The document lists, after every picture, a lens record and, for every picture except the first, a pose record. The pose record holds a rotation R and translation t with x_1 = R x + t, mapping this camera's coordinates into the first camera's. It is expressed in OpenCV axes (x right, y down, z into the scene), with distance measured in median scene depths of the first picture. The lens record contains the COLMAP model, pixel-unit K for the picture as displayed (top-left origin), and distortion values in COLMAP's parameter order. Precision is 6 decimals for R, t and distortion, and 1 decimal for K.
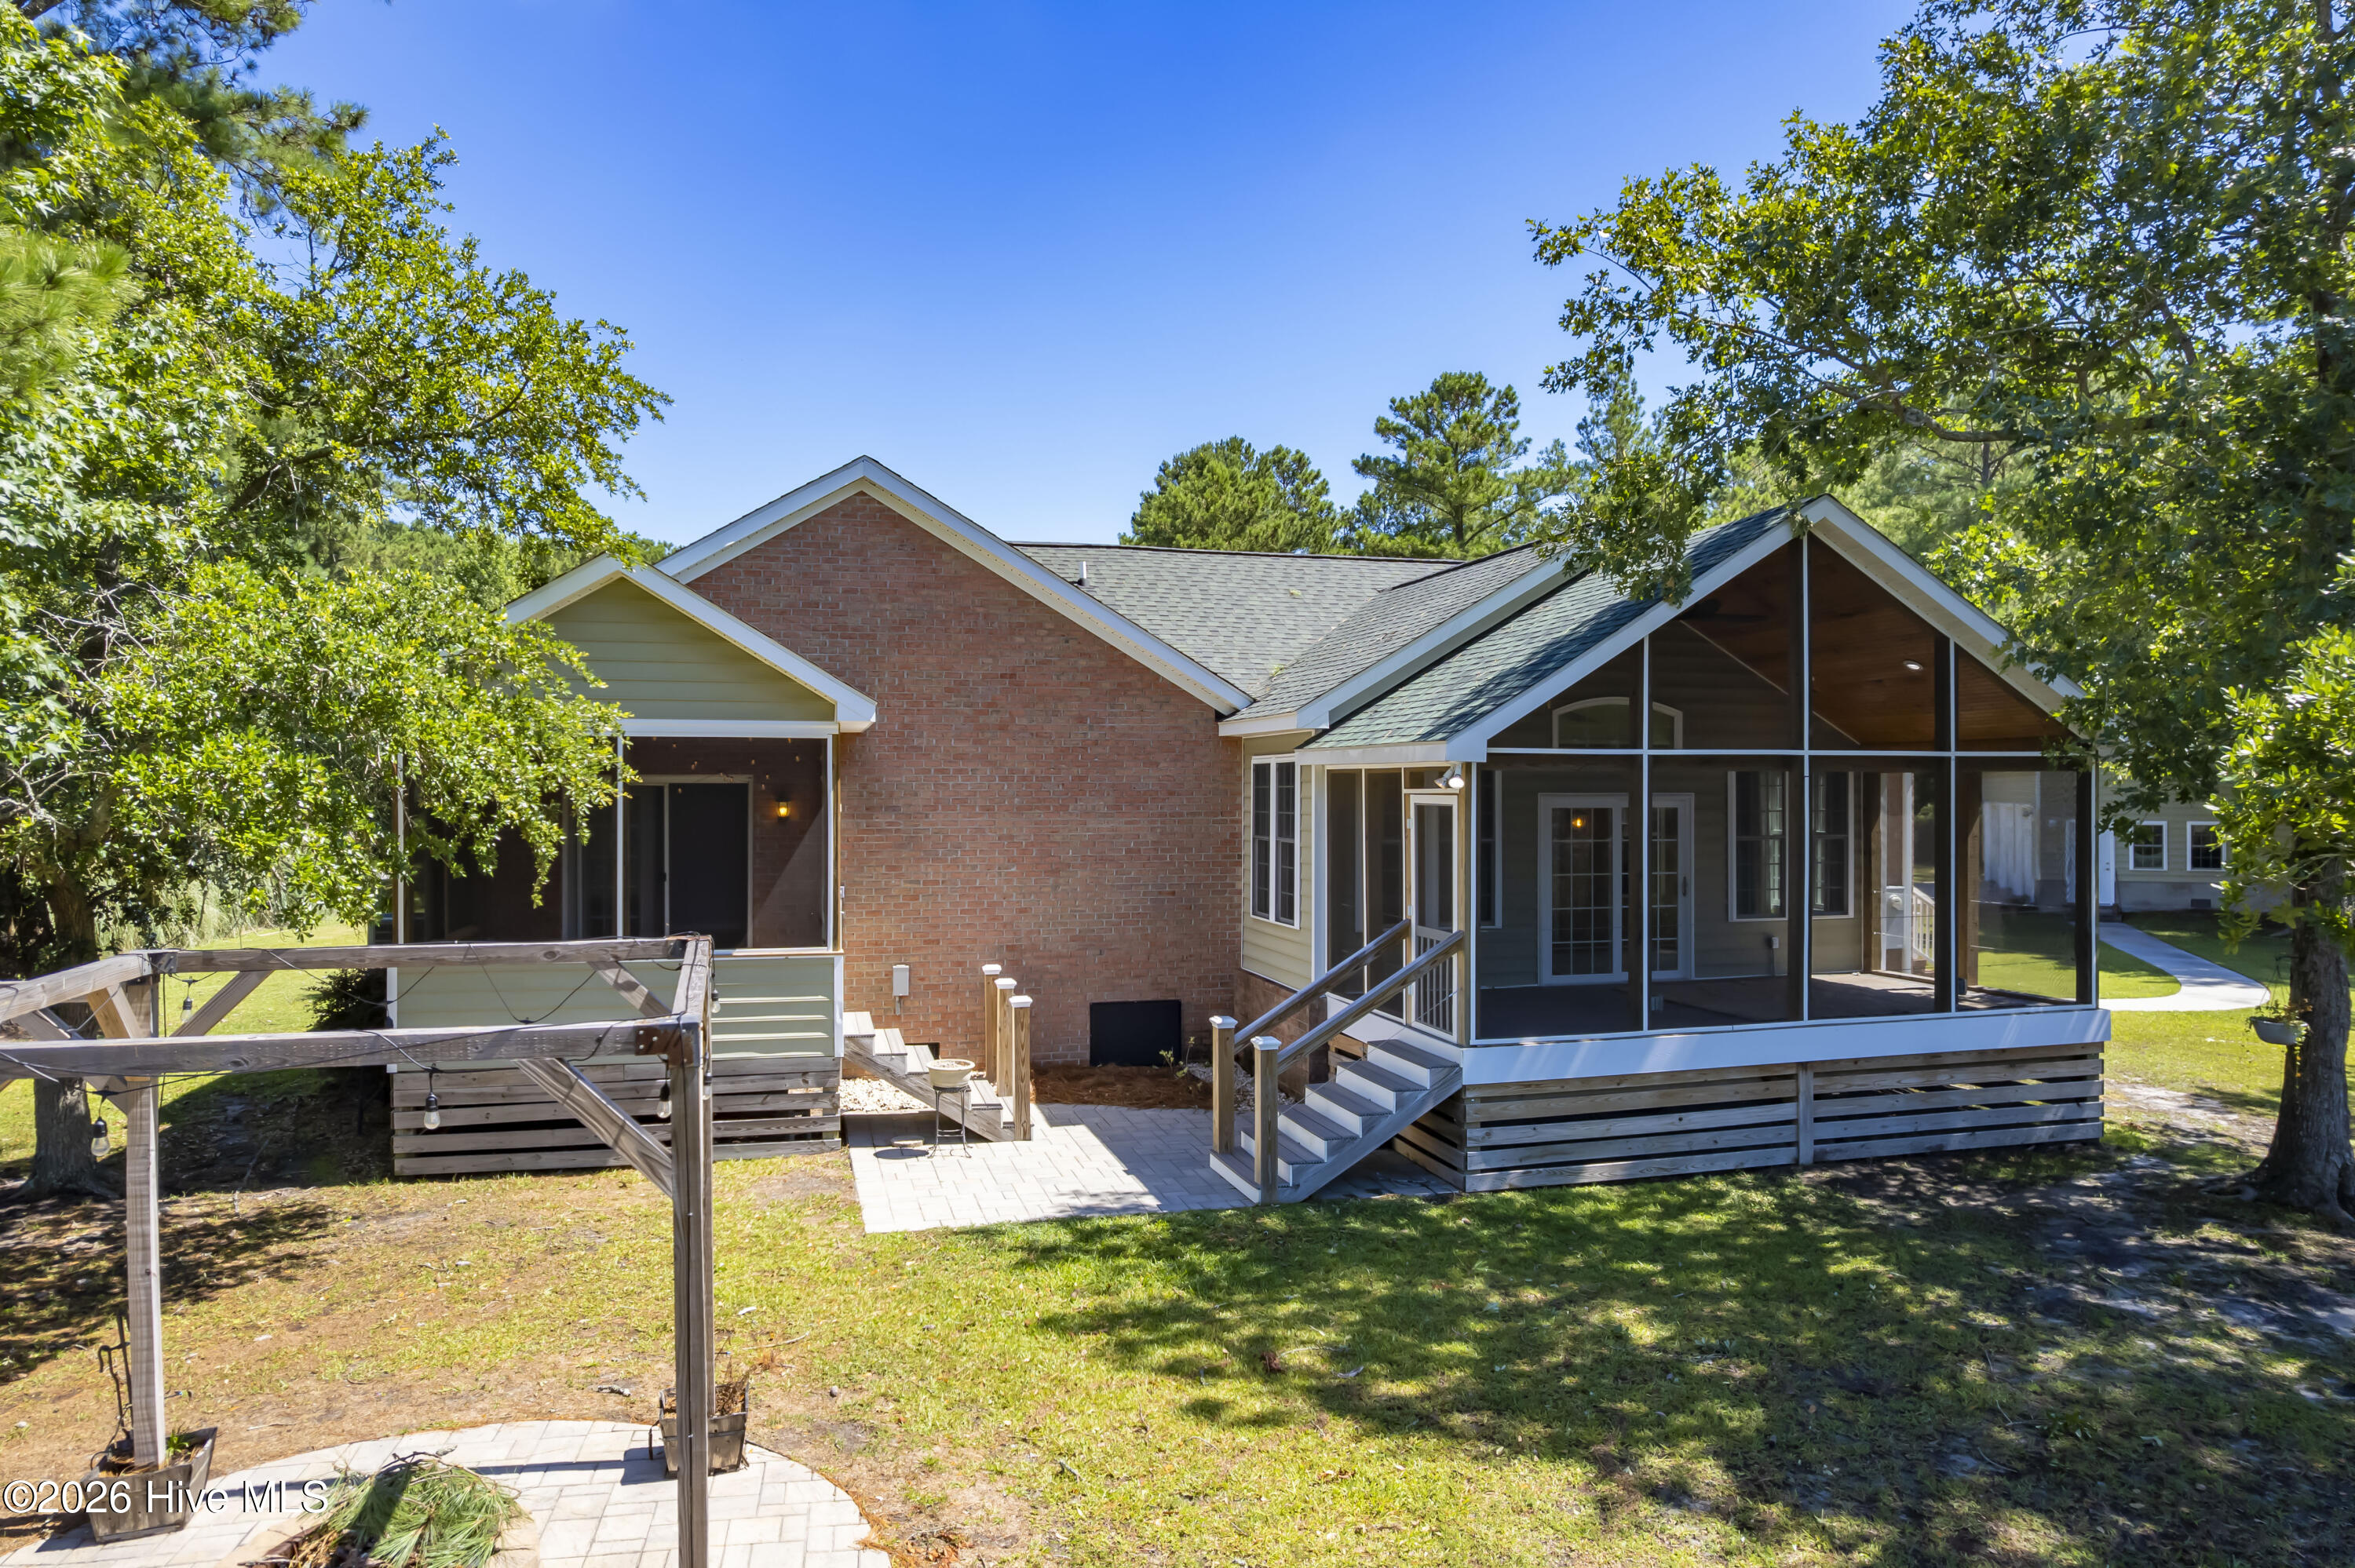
lens RADIAL K [[1523.4, 0, 1177.5], [0, 1523.4, 784.0], [0, 0, 1]] dist [-0.064917, 0.056383]
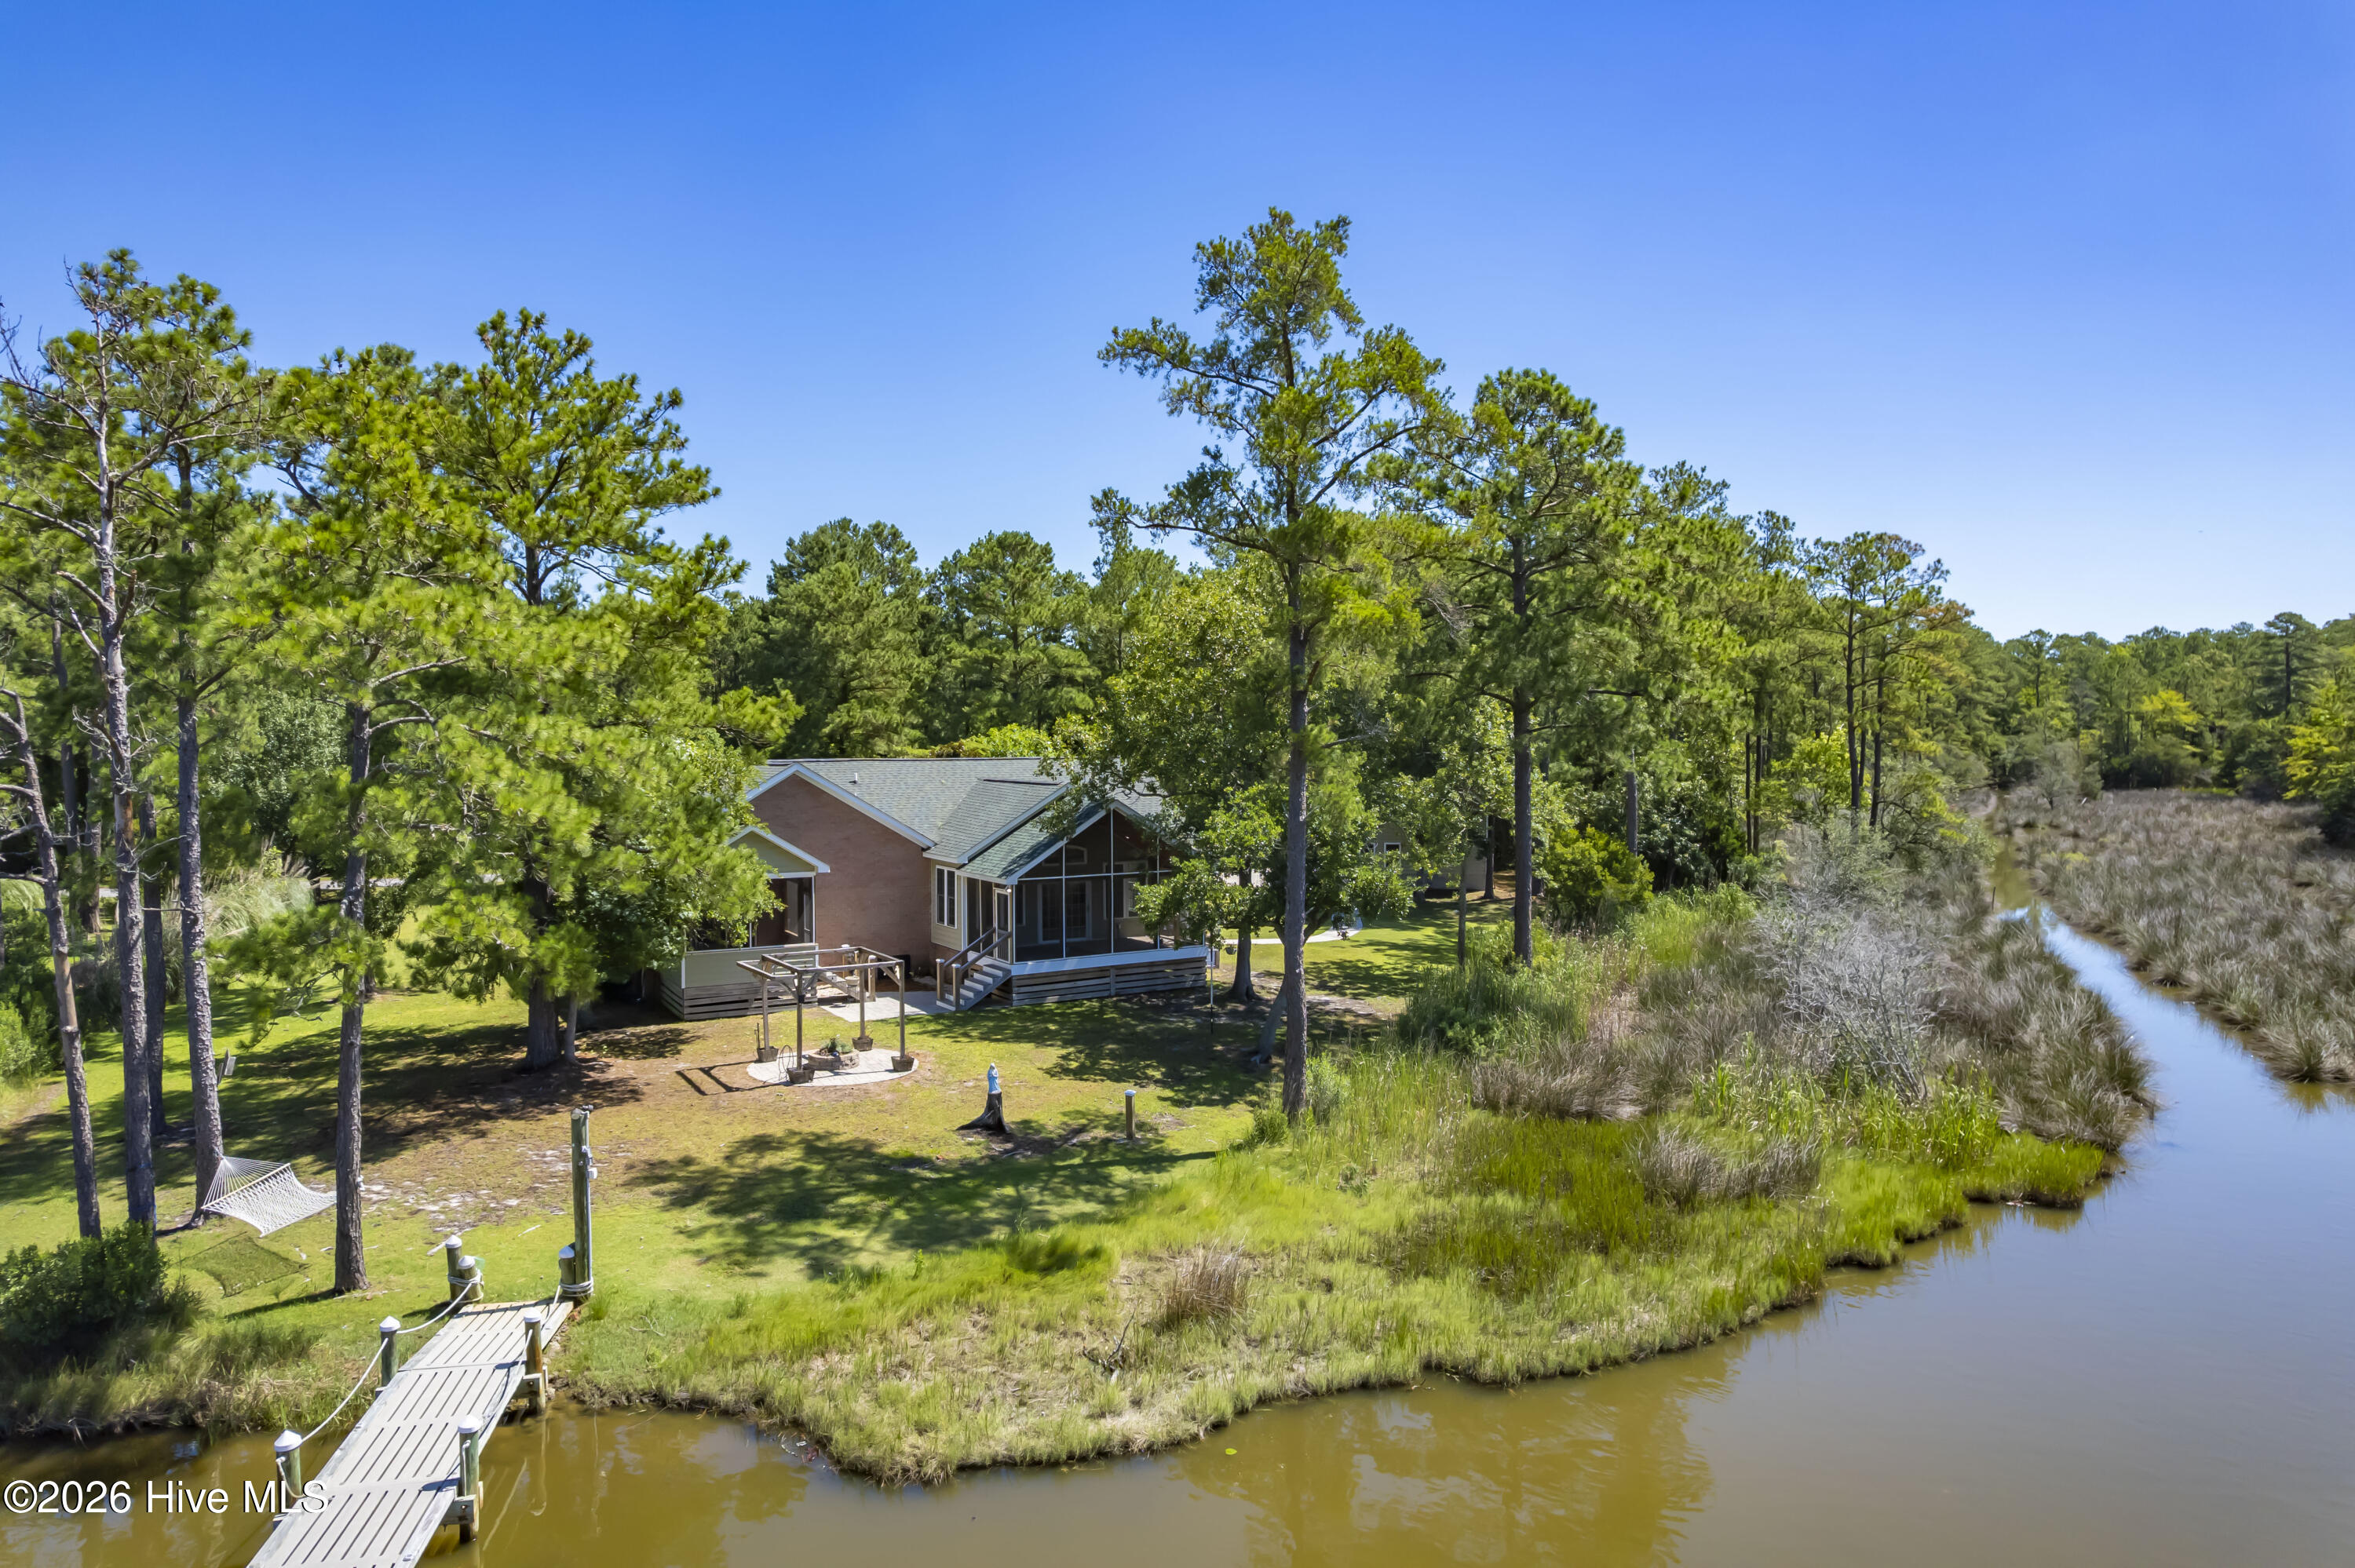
lens RADIAL K [[1523.4, 0, 1177.5], [0, 1523.4, 784.0], [0, 0, 1]] dist [-0.064917, 0.056383]
pose [[0.959594, -0.015234, 0.280975, -0.388210], [0.004573, 0.999246, 0.038559, -0.345586], [-0.281351, -0.035716, 0.958940, -2.251797]]
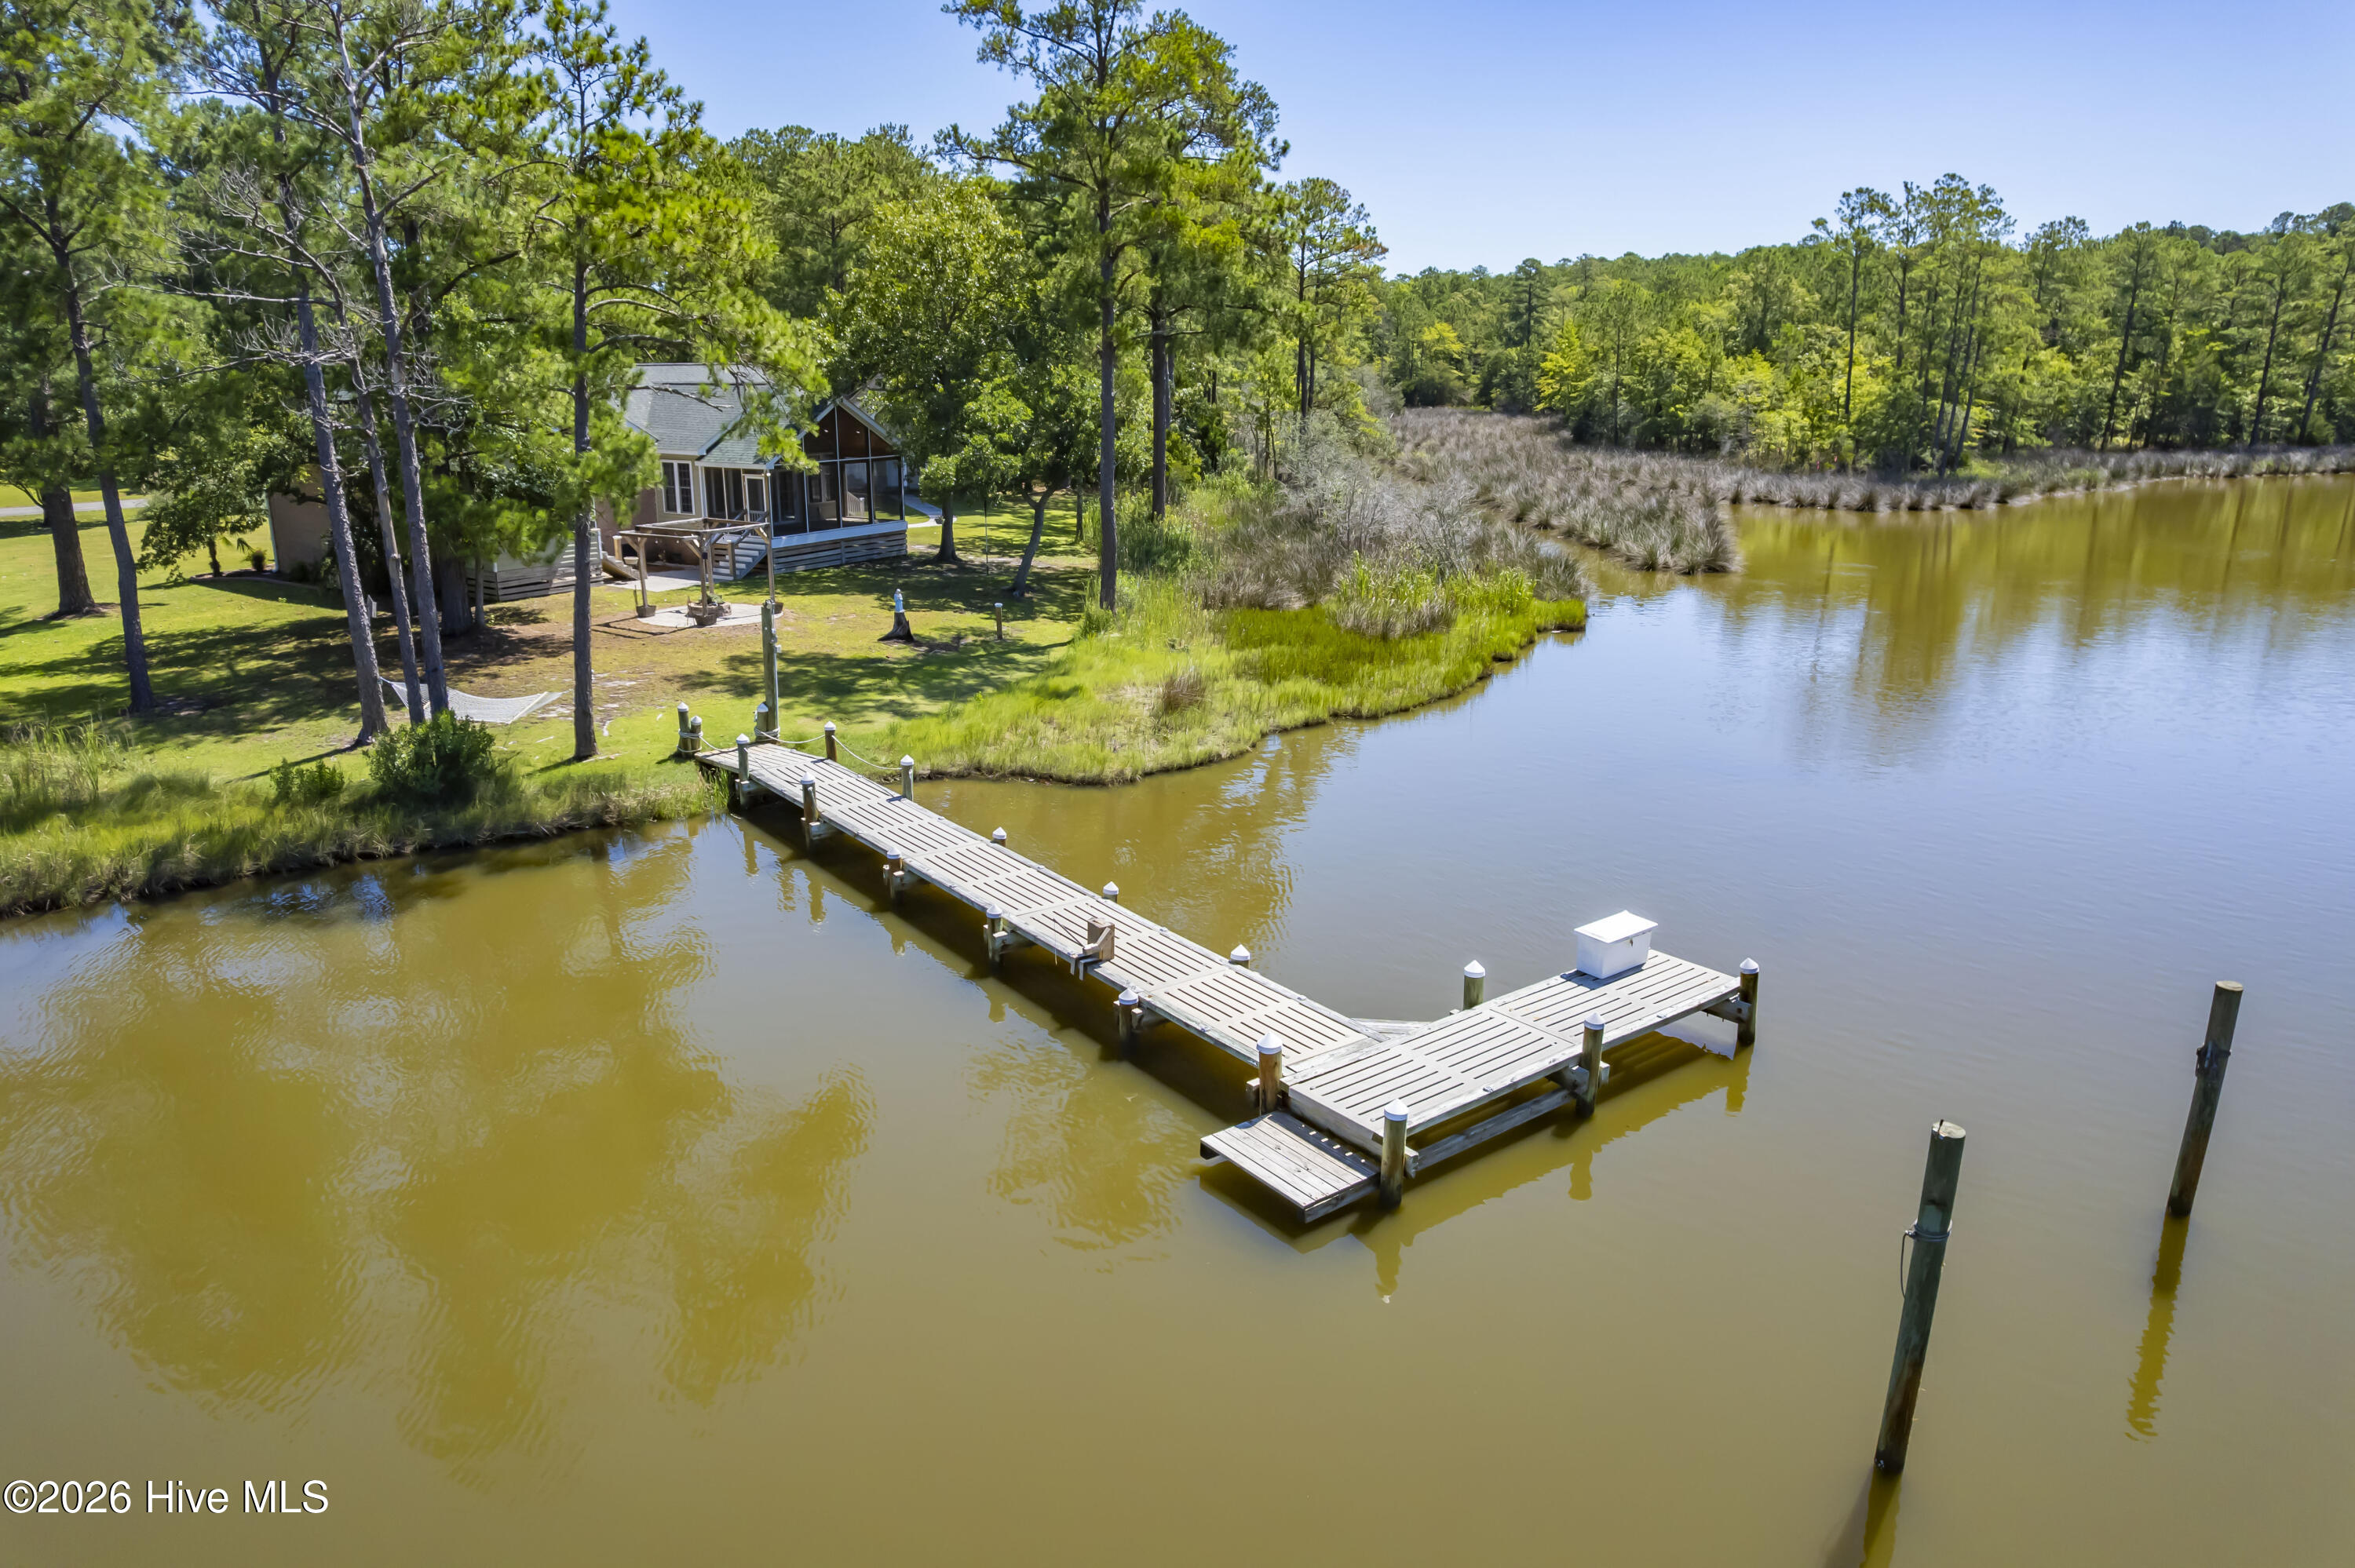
lens RADIAL K [[1523.4, 0, 1177.5], [0, 1523.4, 784.0], [0, 0, 1]] dist [-0.064917, 0.056383]
pose [[0.743906, -0.182069, 0.643005, -1.602668], [-0.000211, 0.962108, 0.272669, -0.282552], [-0.668284, -0.202975, 0.715679, -2.570308]]
